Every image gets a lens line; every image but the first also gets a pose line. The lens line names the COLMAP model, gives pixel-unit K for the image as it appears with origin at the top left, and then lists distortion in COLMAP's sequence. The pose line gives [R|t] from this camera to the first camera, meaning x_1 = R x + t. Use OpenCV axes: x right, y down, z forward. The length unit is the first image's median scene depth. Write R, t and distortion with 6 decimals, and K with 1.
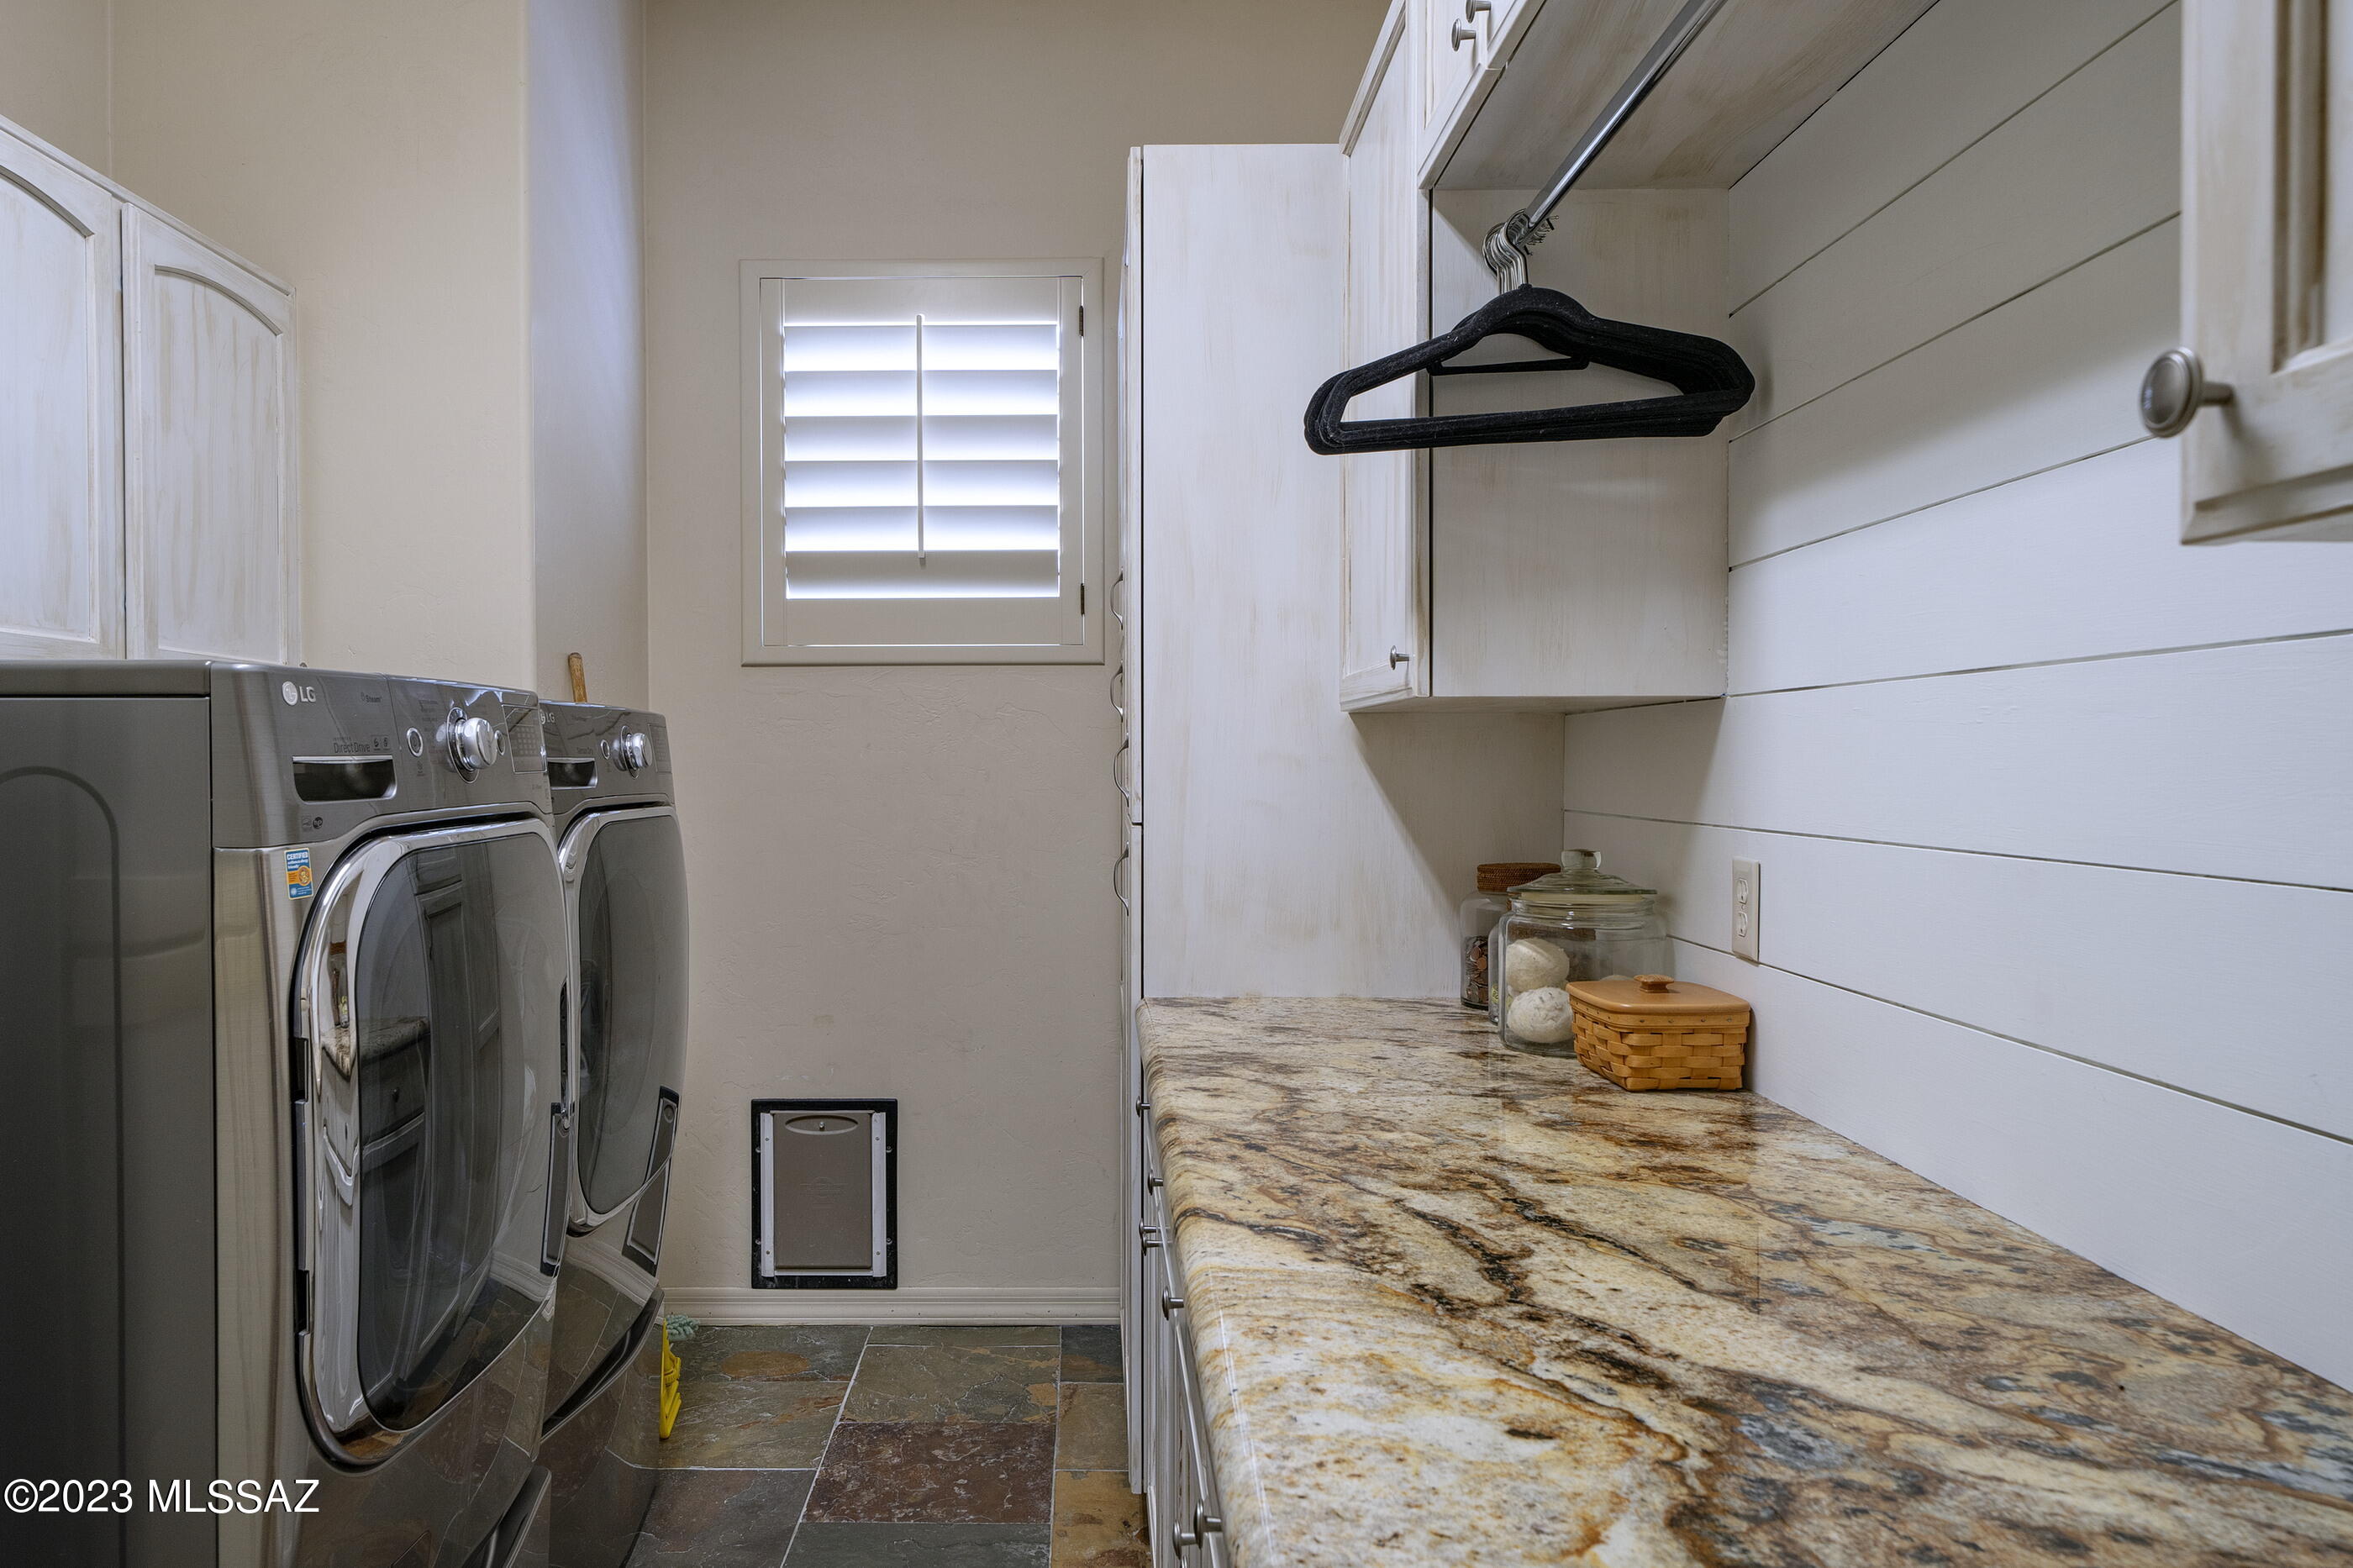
lens RADIAL K [[1897.0, 0, 1176.5], [0, 1897.0, 784.0], [0, 0, 1]] dist [0.008591, -0.004187]
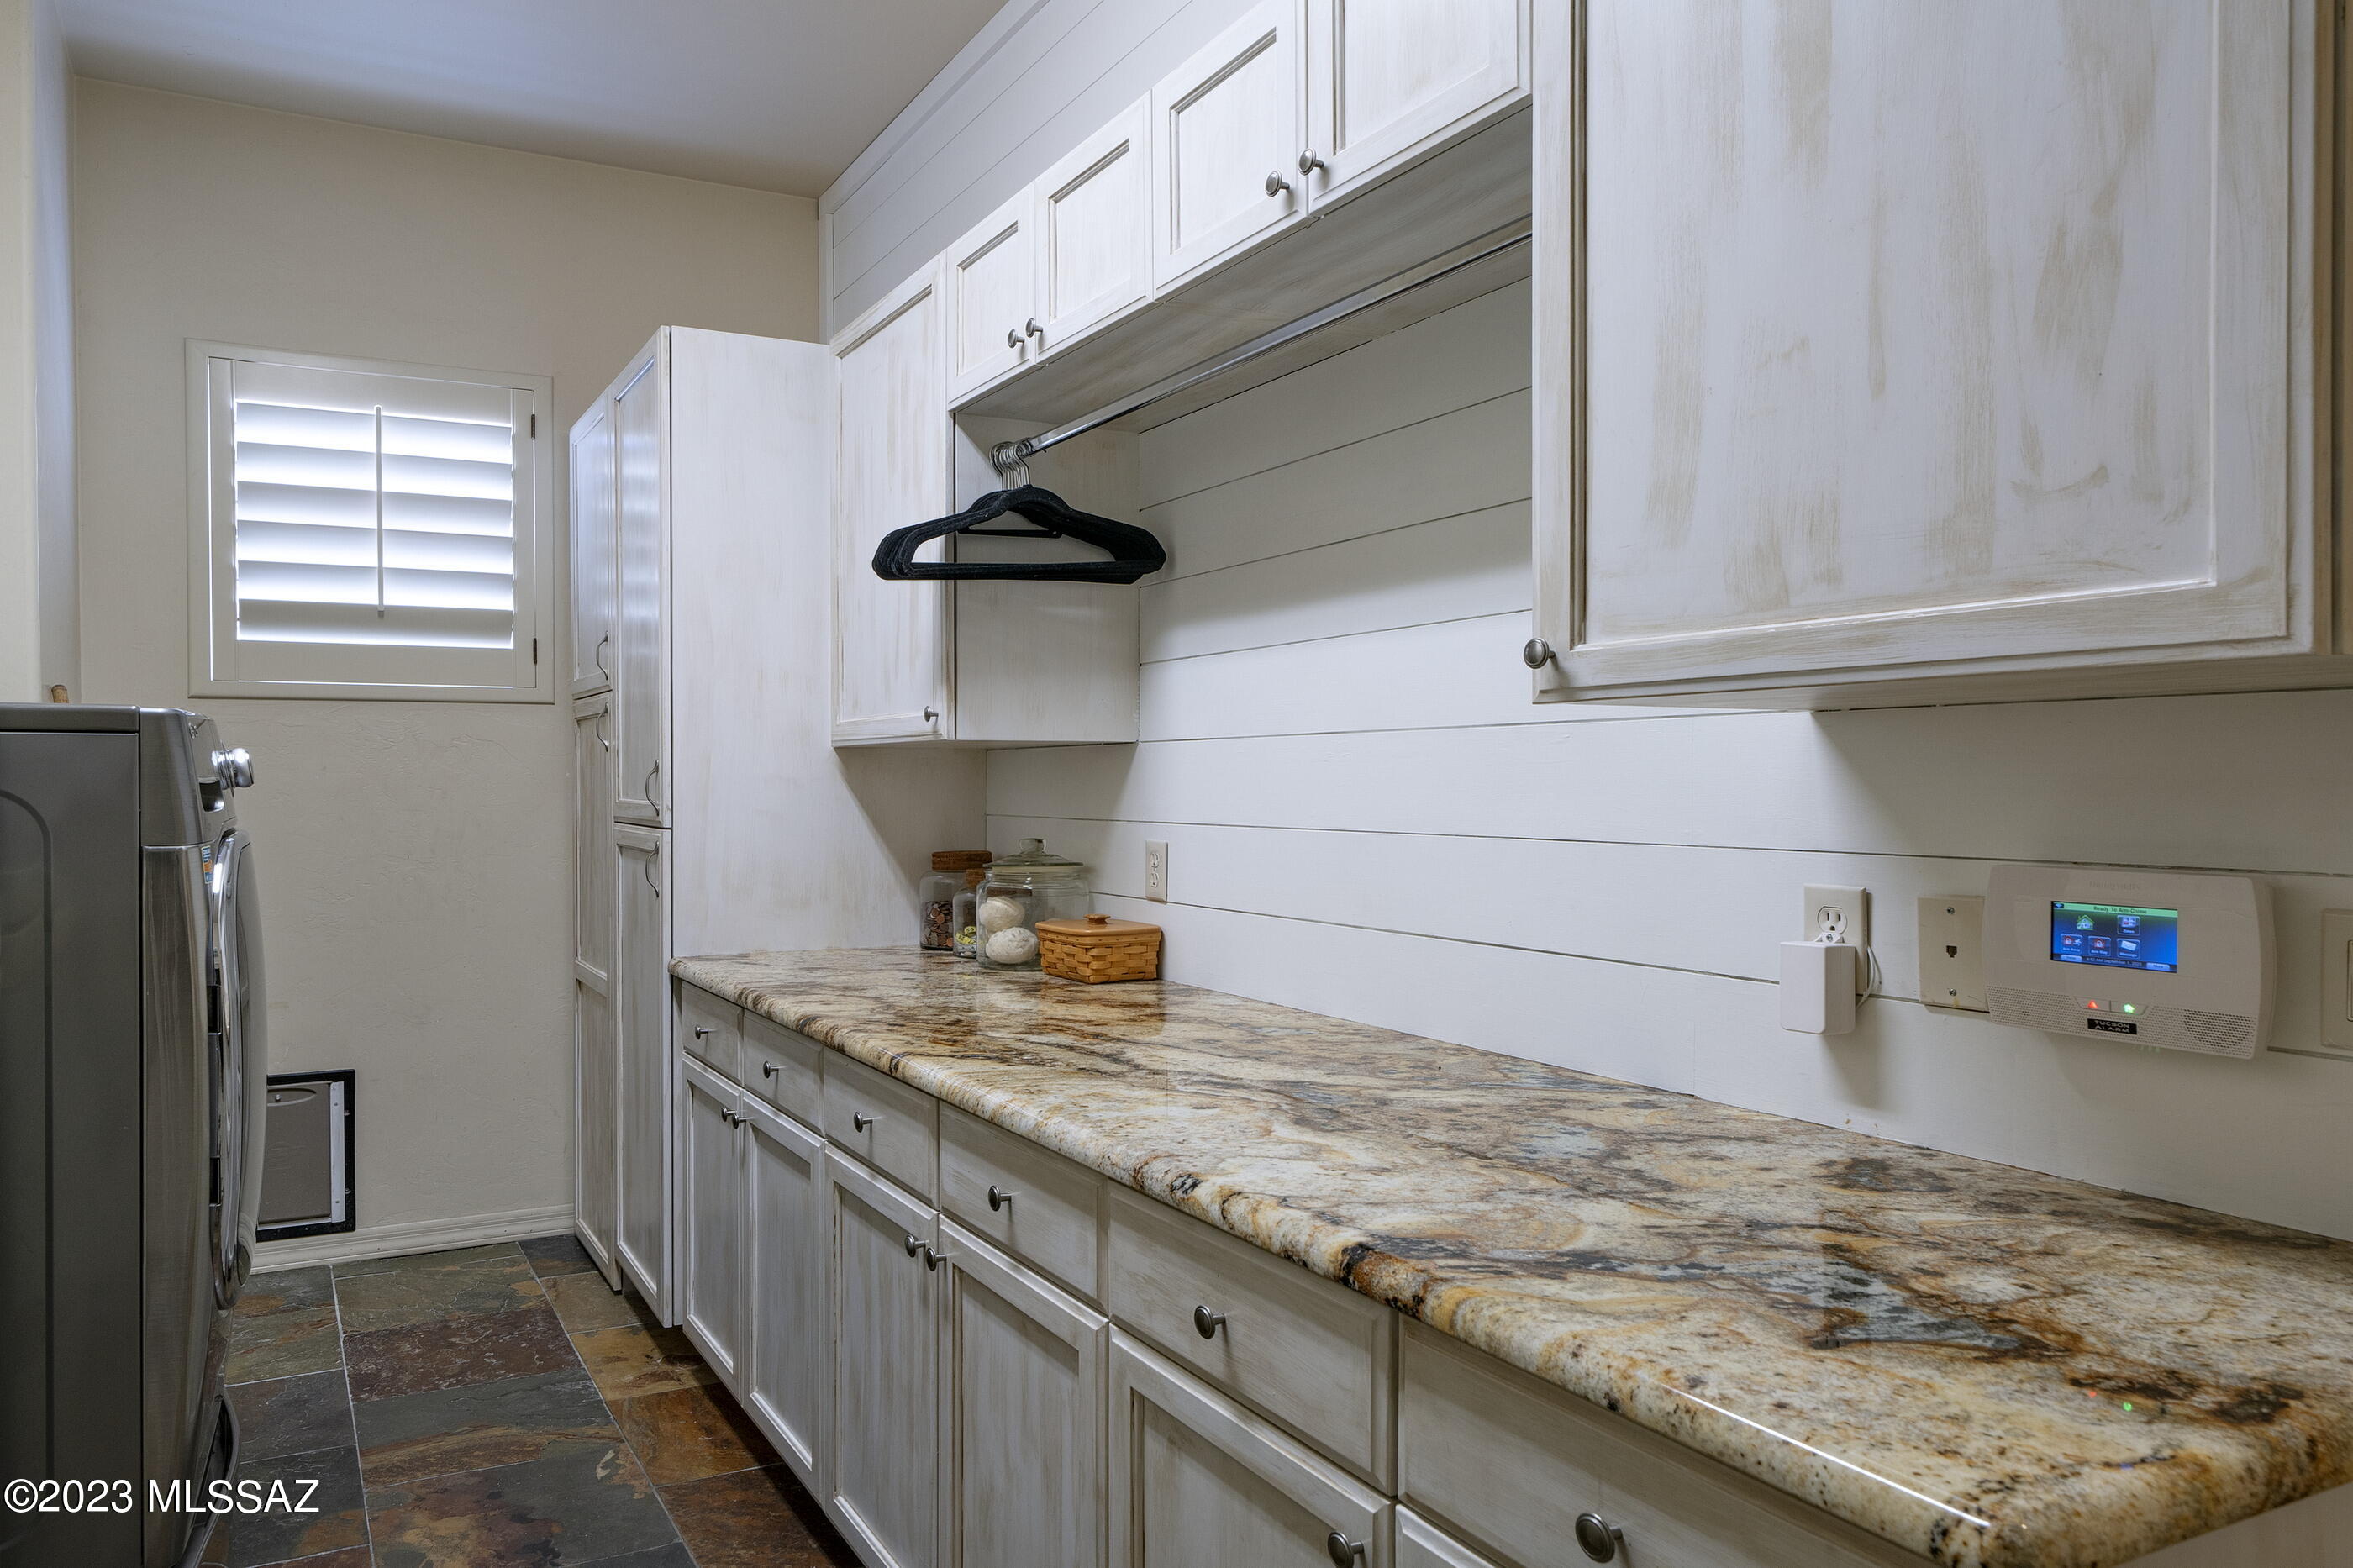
lens RADIAL K [[1482.0, 0, 1176.5], [0, 1482.0, 784.0], [0, 0, 1]] dist [0.002632, -0.001318]
pose [[0.915803, -0.000663, 0.401627, -0.156405], [0.004880, 0.999943, -0.009476, 0.002032], [-0.401598, 0.010638, 0.915754, -0.149060]]
